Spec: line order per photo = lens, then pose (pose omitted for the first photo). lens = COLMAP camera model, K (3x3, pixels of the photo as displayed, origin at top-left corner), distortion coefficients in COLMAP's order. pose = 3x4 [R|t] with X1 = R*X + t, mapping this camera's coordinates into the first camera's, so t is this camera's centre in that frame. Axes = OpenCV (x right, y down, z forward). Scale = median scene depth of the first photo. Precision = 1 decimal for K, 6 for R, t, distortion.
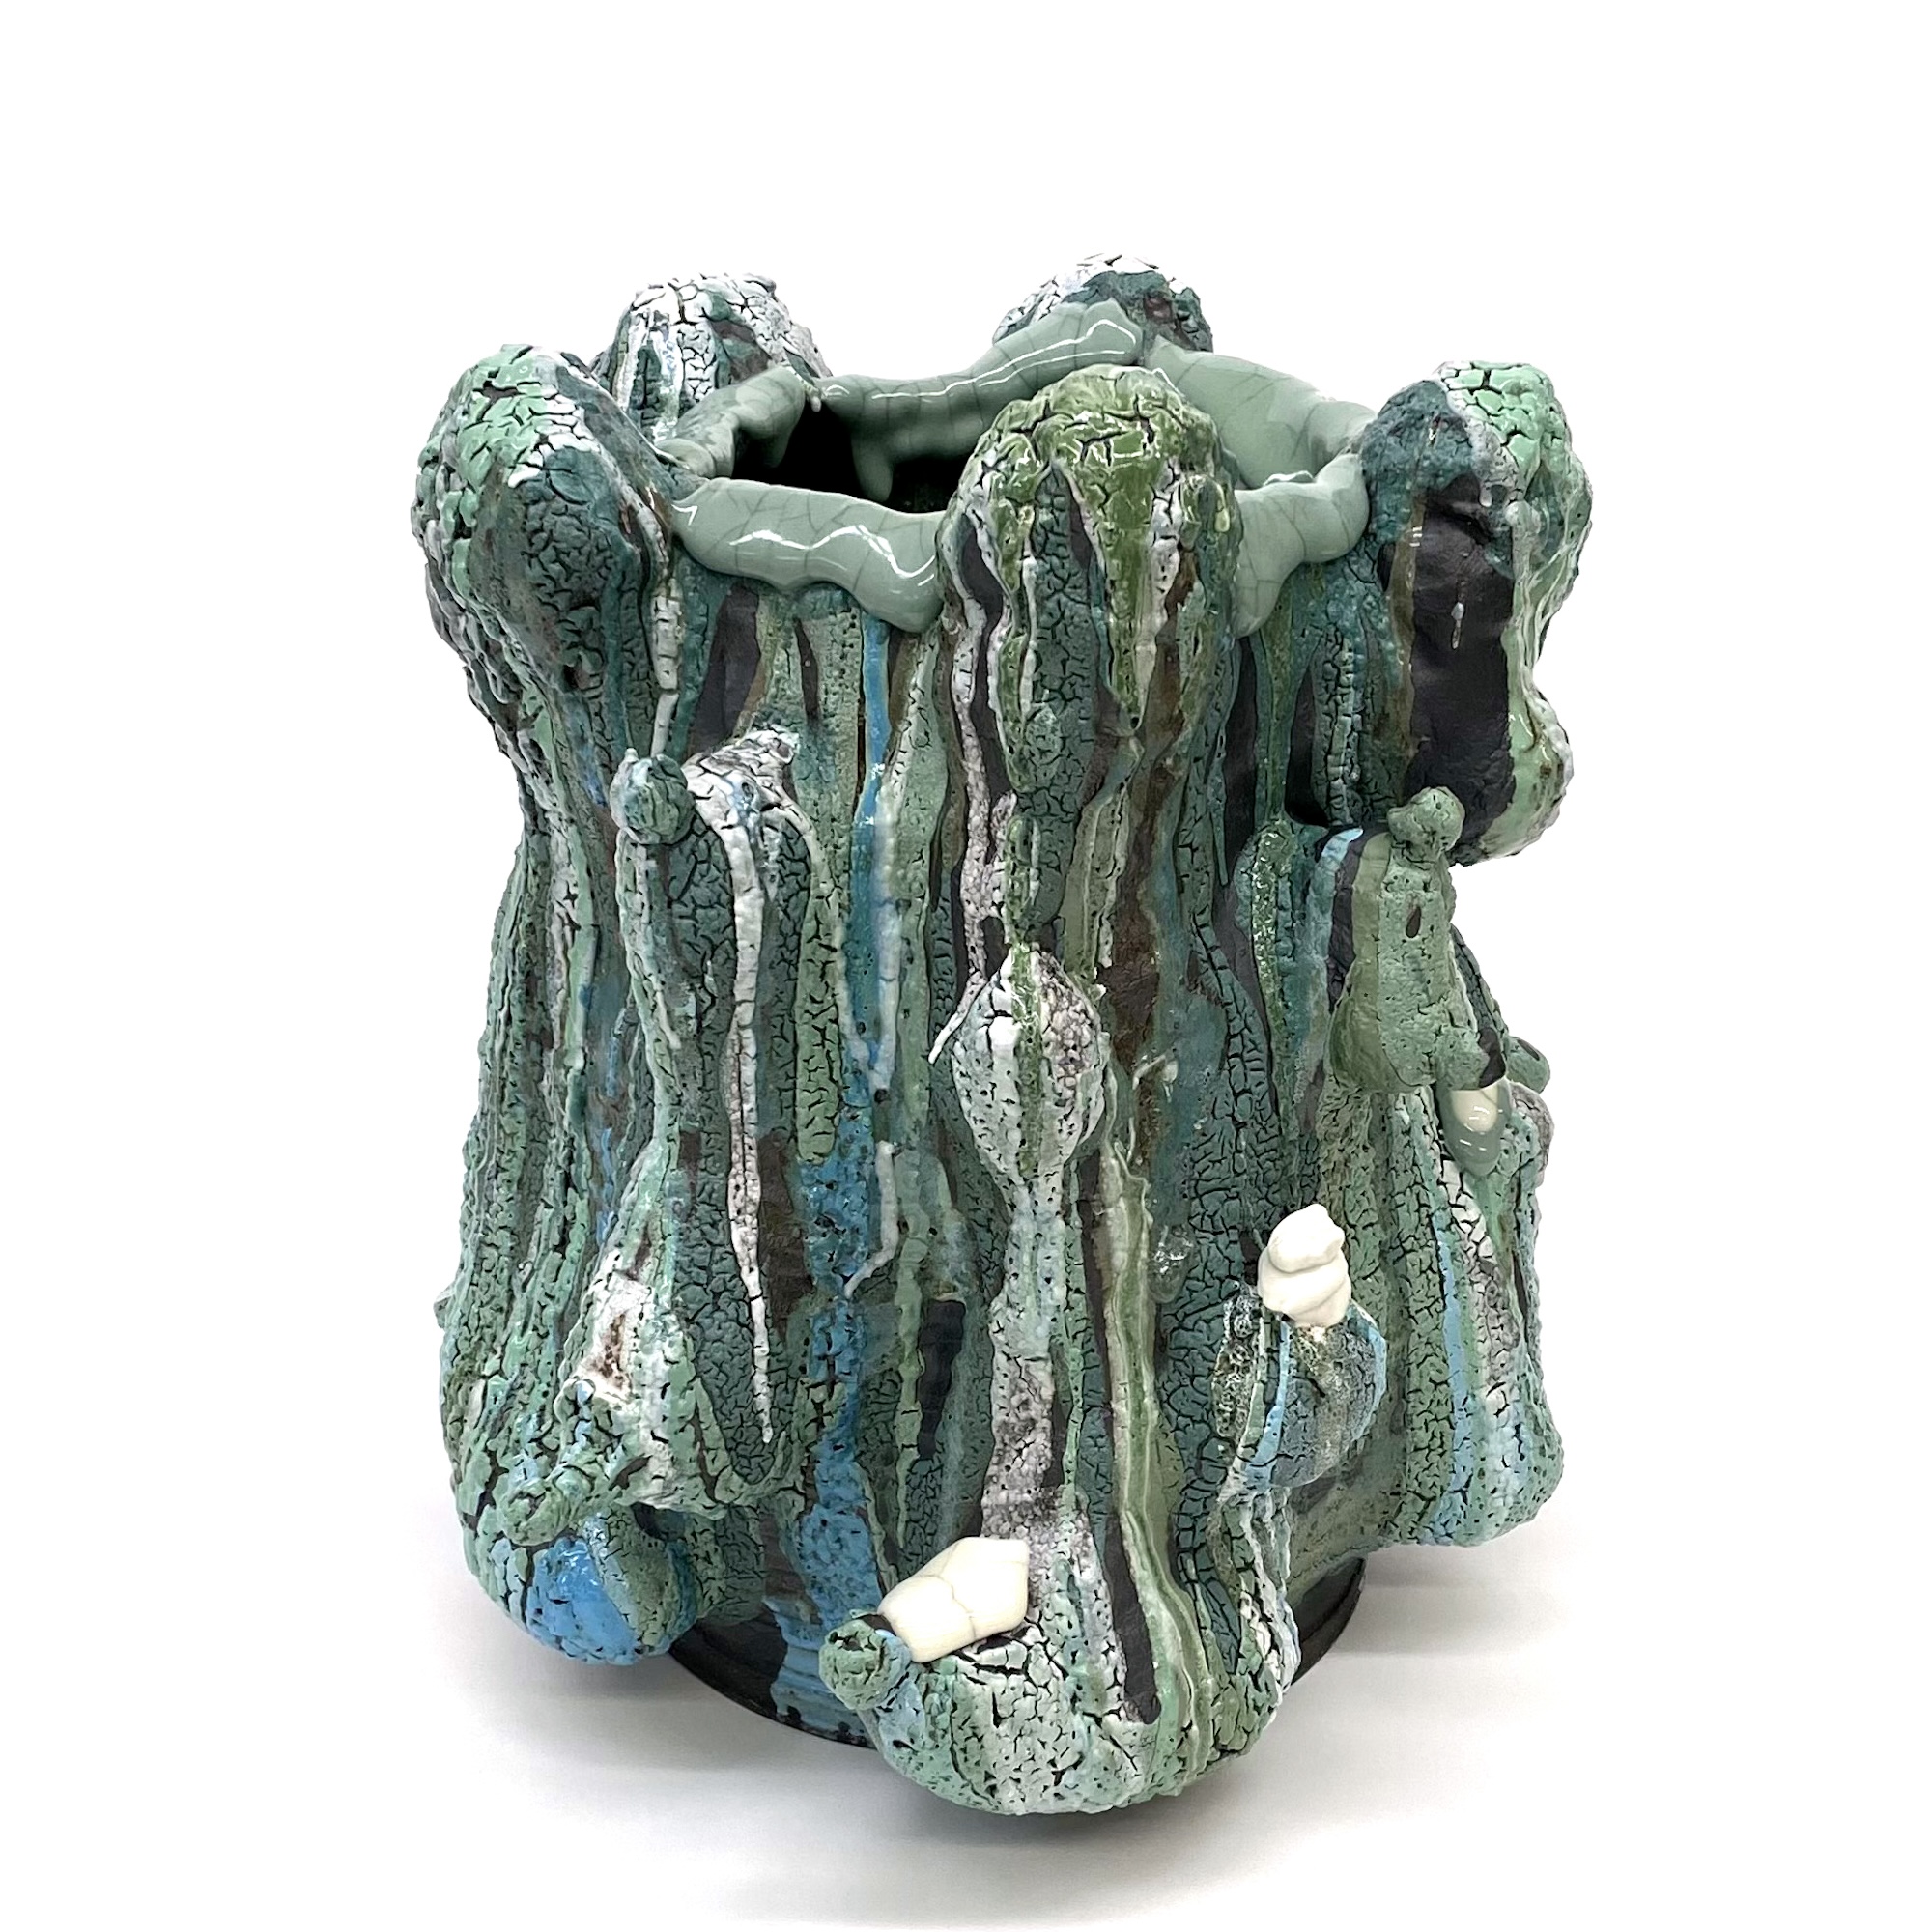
lens RADIAL K [[2643.3, 0, 966.0], [0, 2643.3, 1069.0], [0, 0, 1]] dist [0.126709, -0.066474]
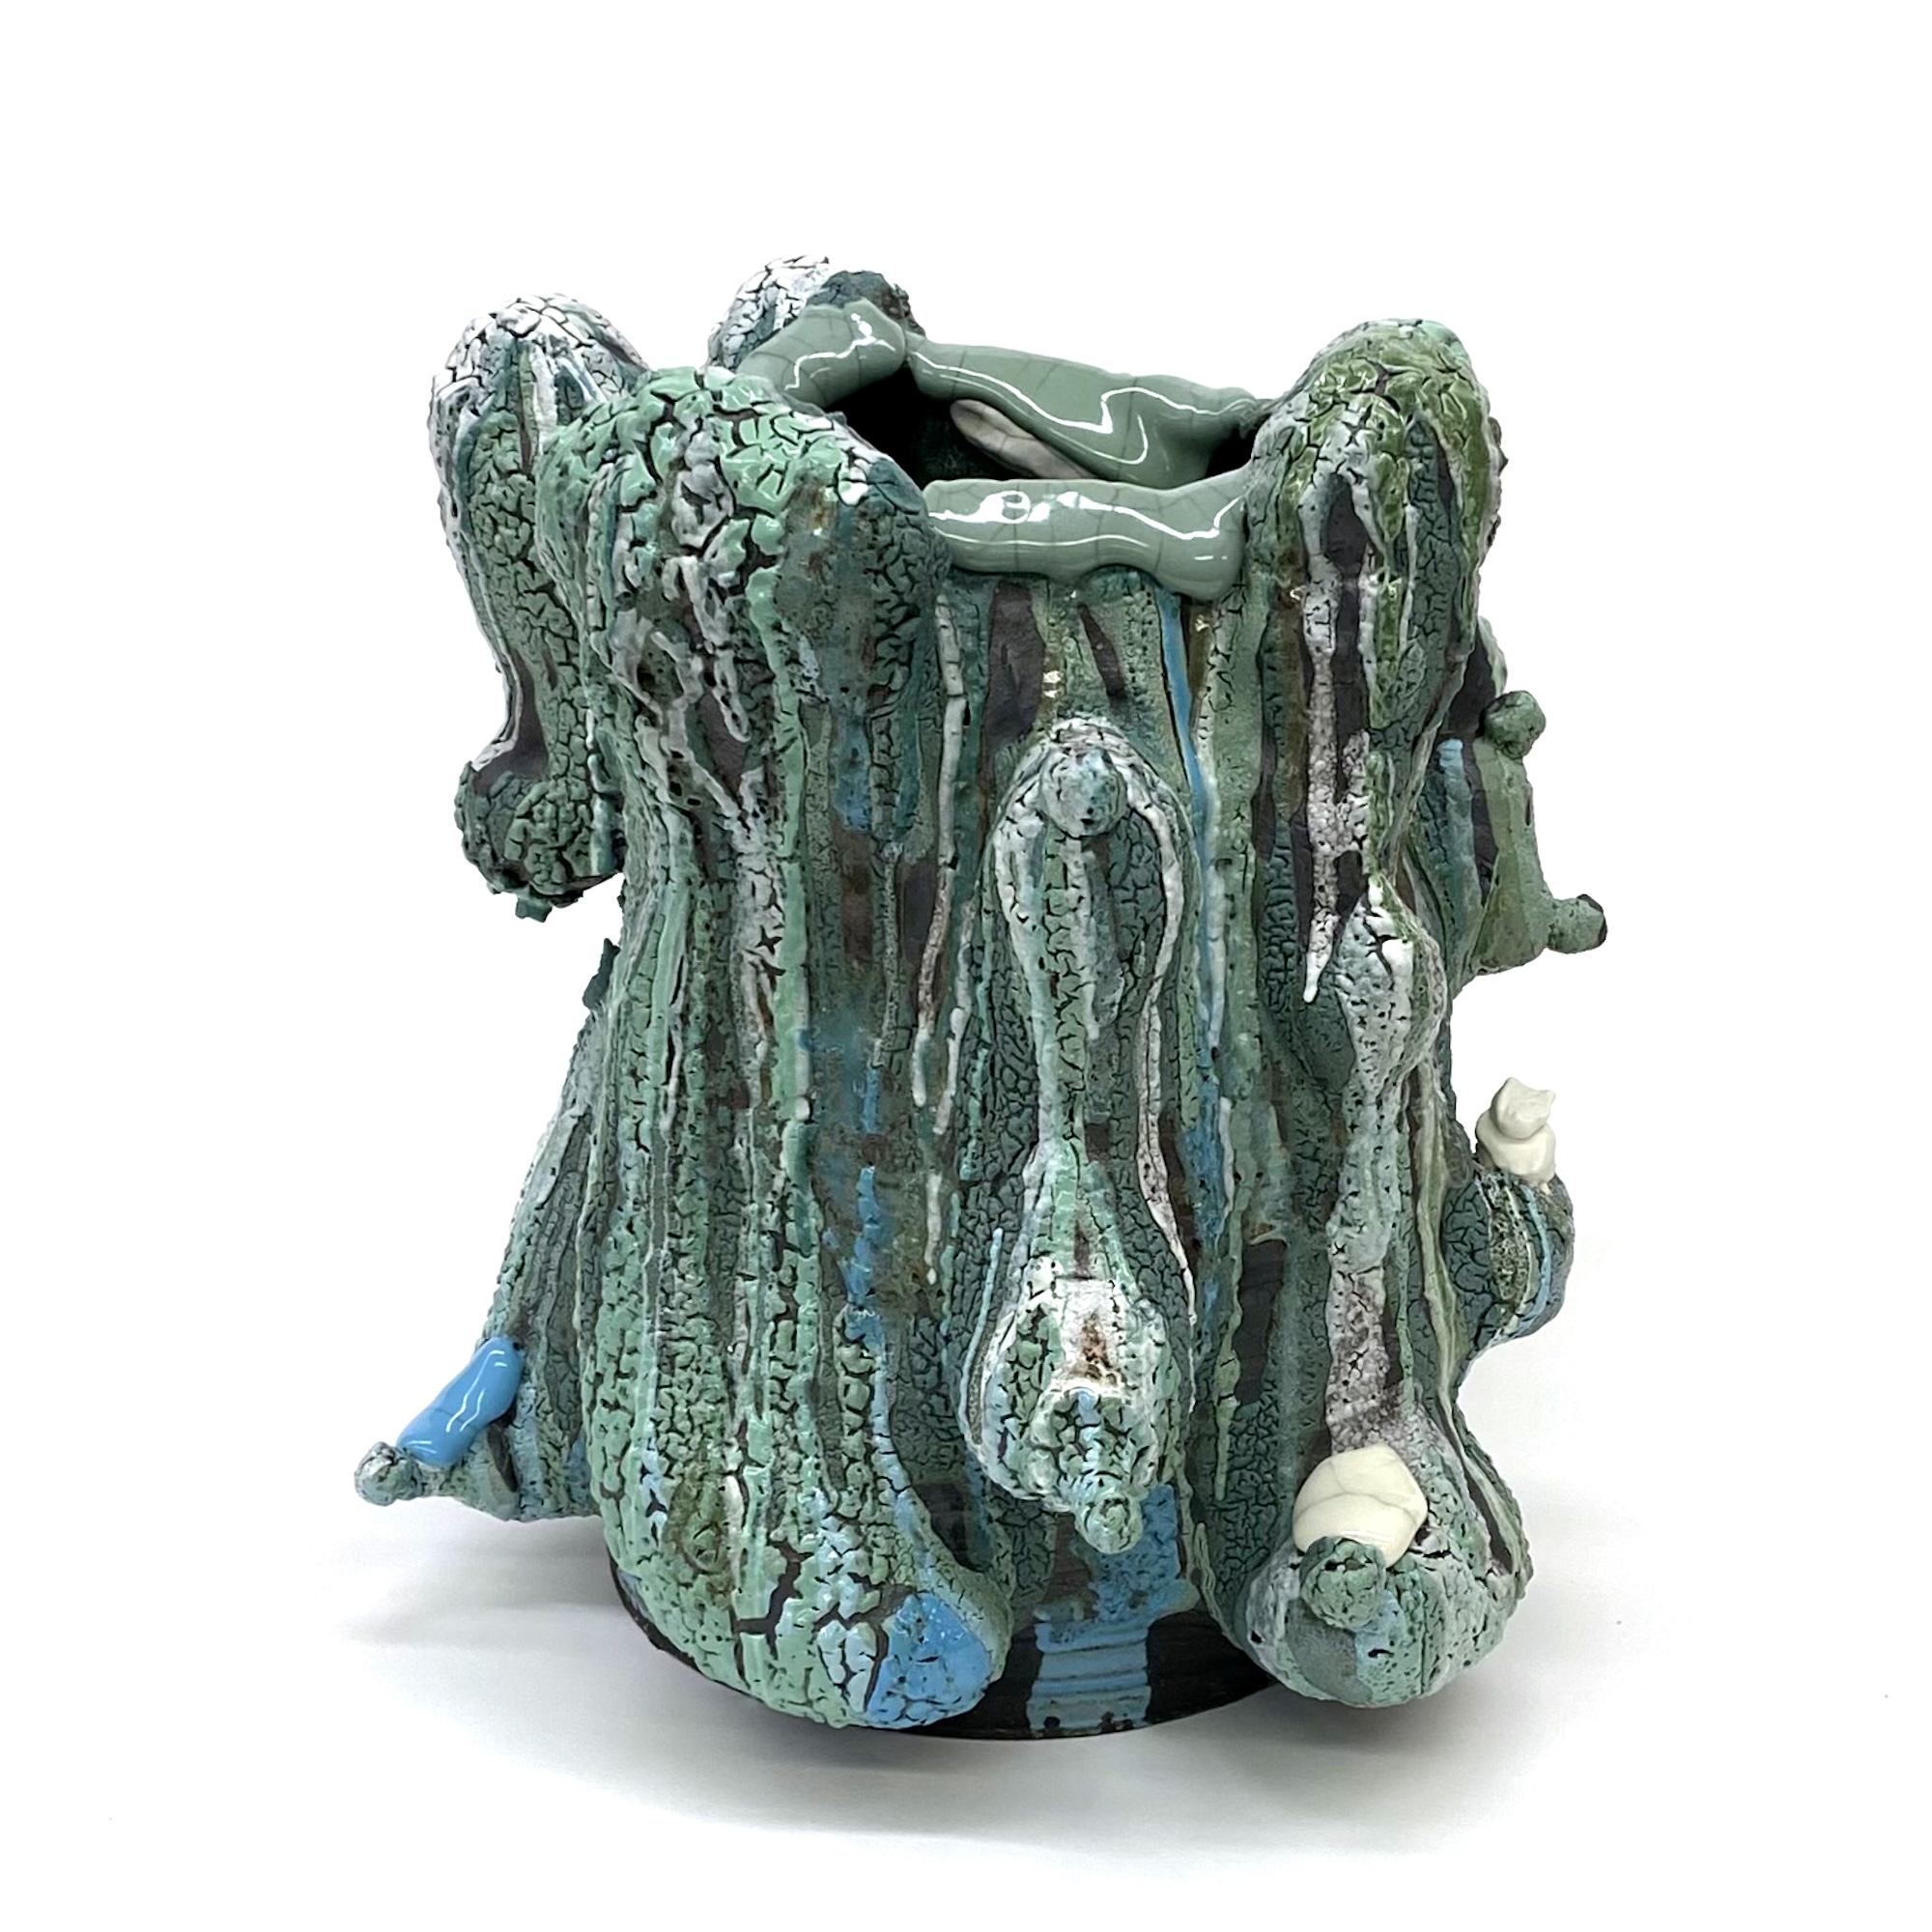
lens RADIAL K [[2893.8, 0, 966.2], [0, 2893.8, 1101.2], [0, 0, 1]] dist [0.114157, 0.030726]
pose [[0.824224, -0.208128, 0.526629, -0.721720], [0.220109, 0.974626, 0.040688, -0.039747], [-0.521734, 0.082380, 0.849121, 0.096485]]
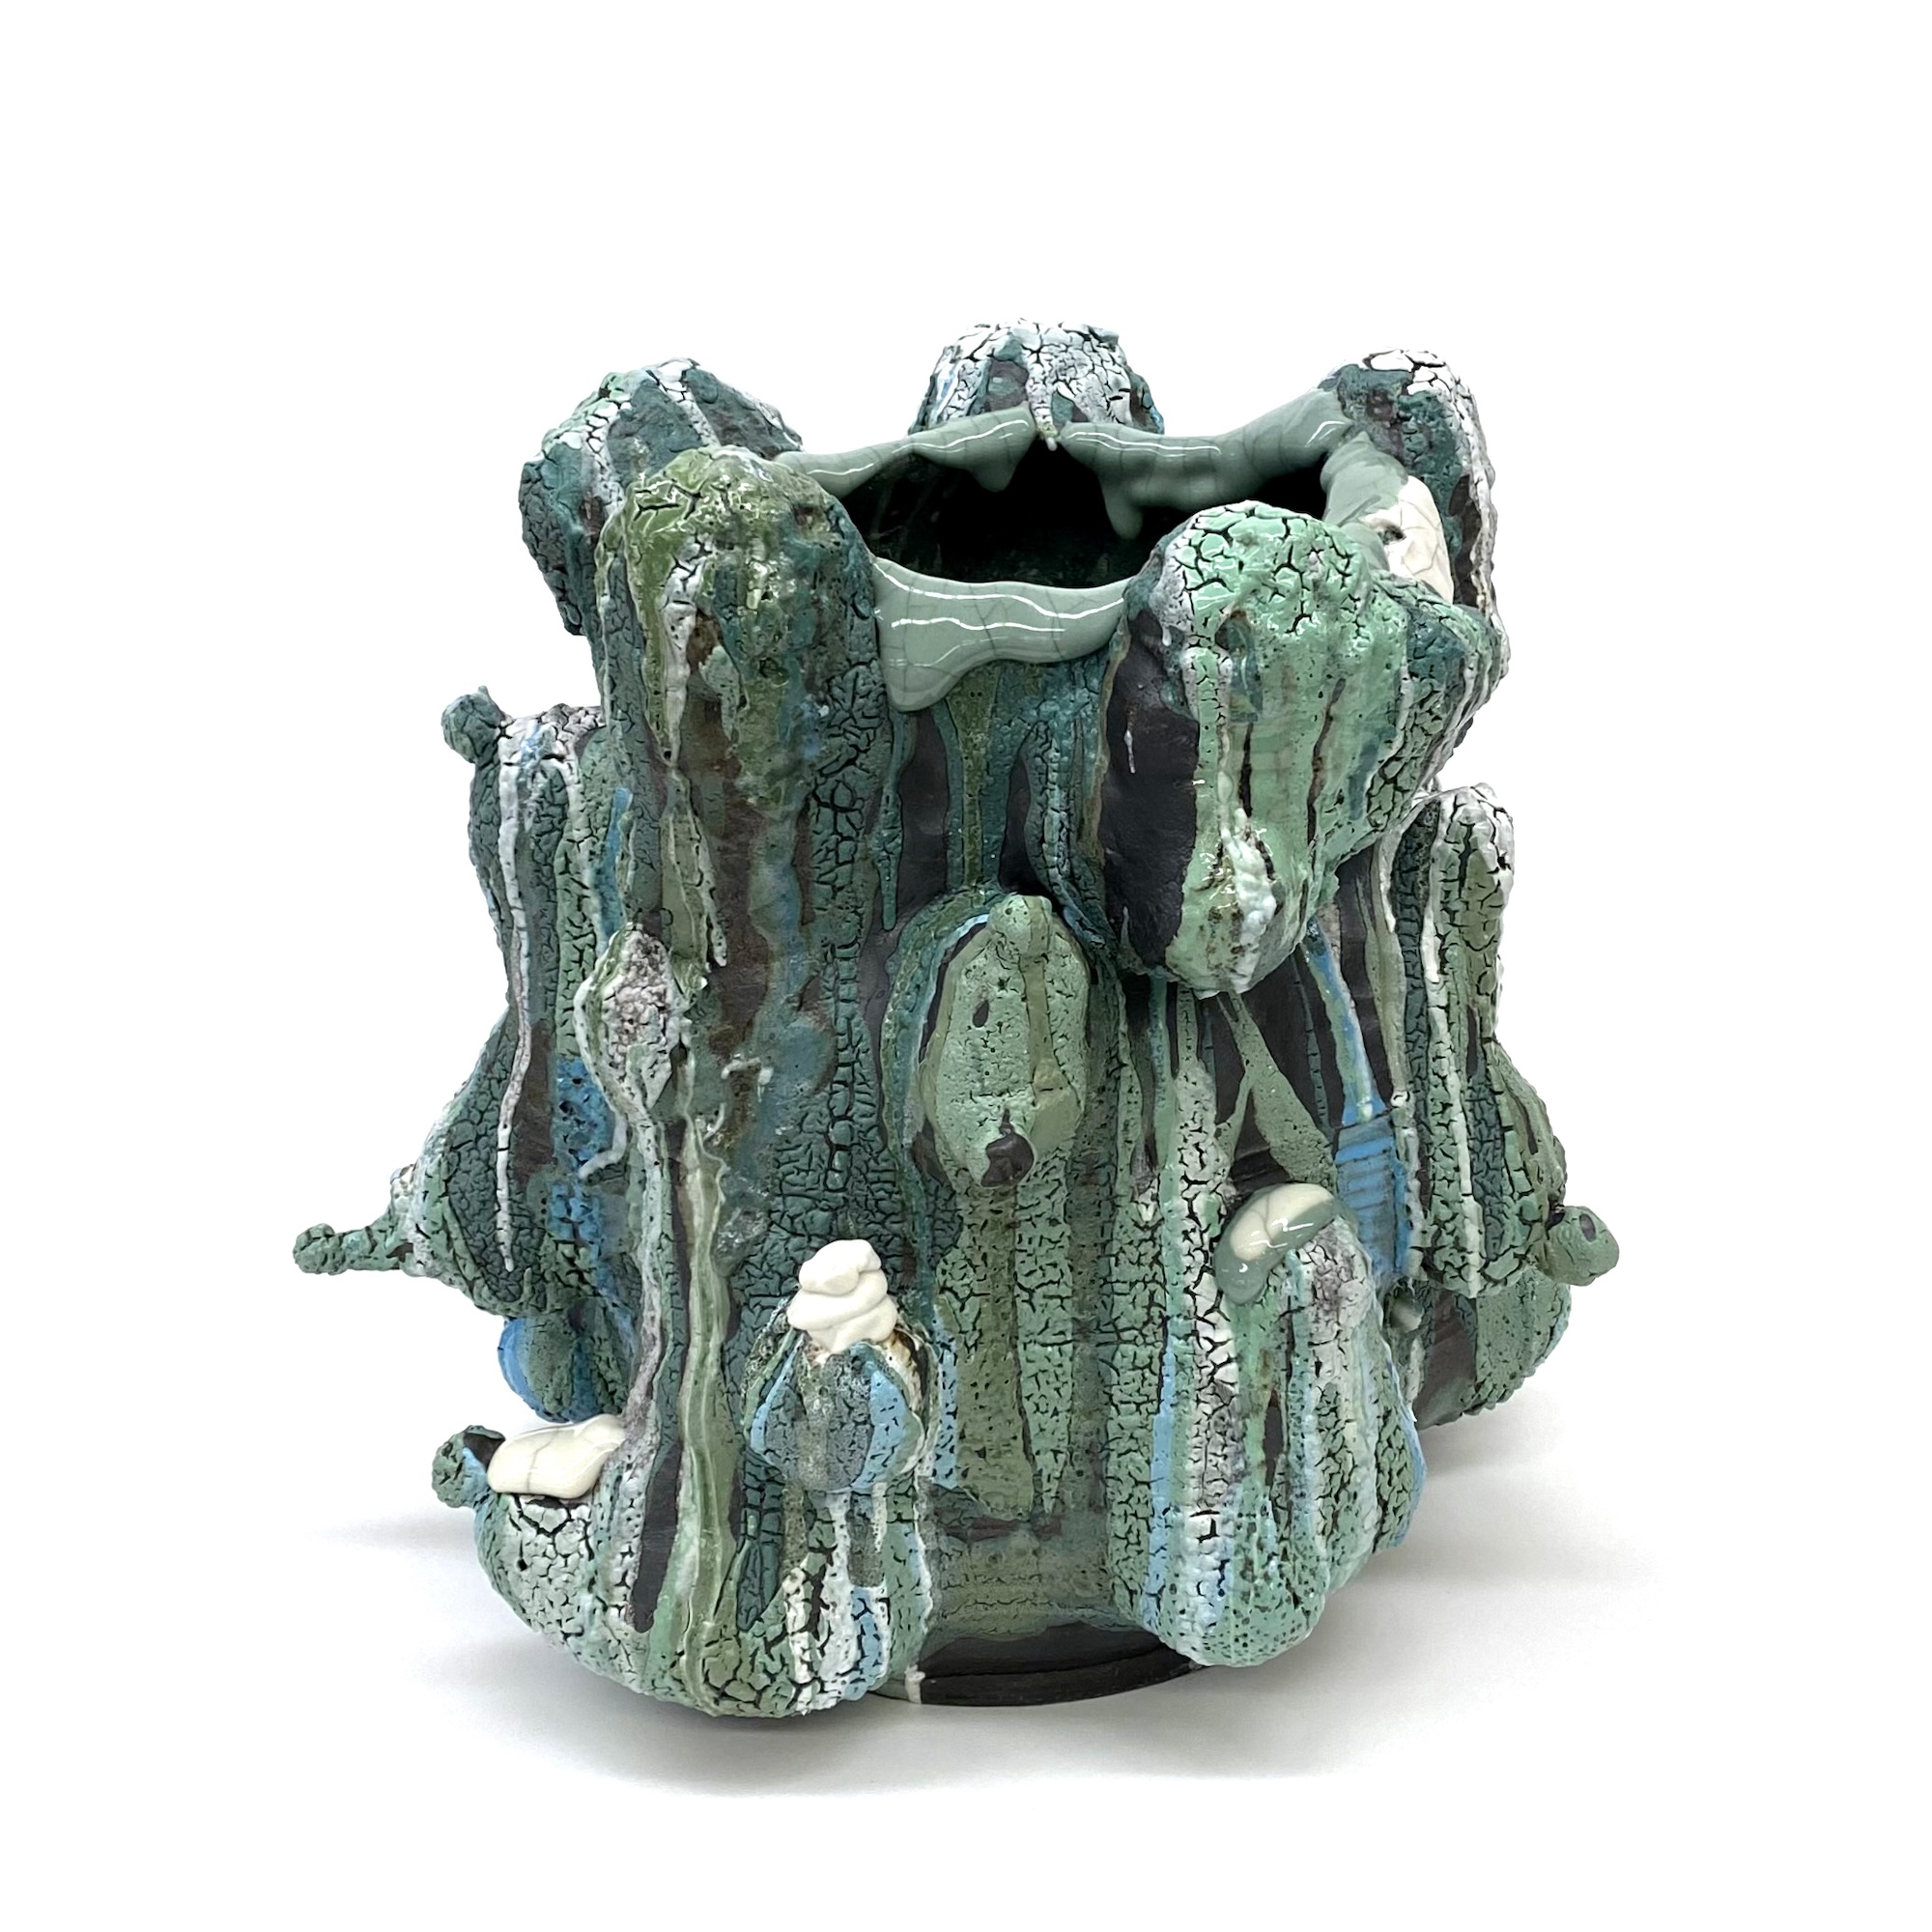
lens RADIAL K [[2353.9, 0, 966.9], [0, 2353.9, 858.5], [0, 0, 1]] dist [0.139096, -0.334658]
pose [[0.759789, 0.261228, -0.595382, 0.689836], [-0.277655, 0.958399, 0.066177, -0.170828], [0.587901, 0.115030, 0.800713, 0.247285]]
